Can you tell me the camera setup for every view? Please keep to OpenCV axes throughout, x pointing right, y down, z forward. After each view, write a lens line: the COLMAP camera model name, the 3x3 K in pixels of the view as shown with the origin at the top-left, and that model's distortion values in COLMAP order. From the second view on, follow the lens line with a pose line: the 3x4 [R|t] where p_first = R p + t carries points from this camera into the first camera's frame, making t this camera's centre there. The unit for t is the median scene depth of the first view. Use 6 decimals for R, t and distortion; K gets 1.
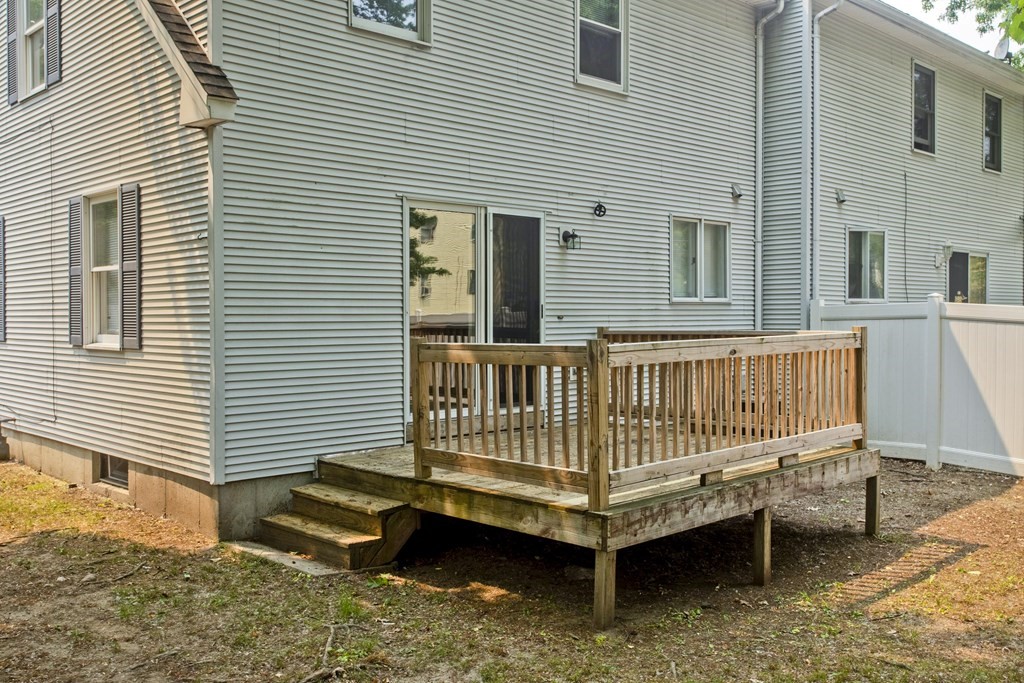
lens RADIAL K [[953.5, 0, 512.0], [0, 953.5, 336.6], [0, 0, 1]] dist [0.000907, 0.000000]
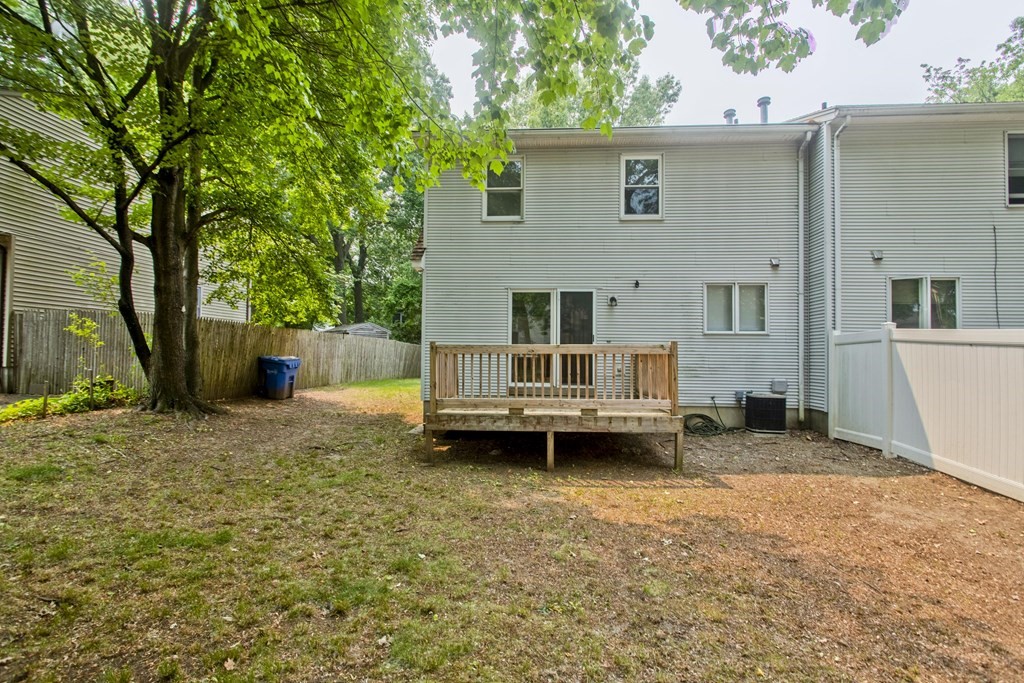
lens RADIAL K [[489.9, 0, 512.8], [0, 489.9, 346.9], [0, 0, 1]] dist [-0.000929, 0.002736]
pose [[0.667771, -0.002561, -0.744363, 0.614864], [-0.030786, 0.999043, -0.031056, 0.025696], [0.743730, 0.043654, 0.667053, 0.174433]]
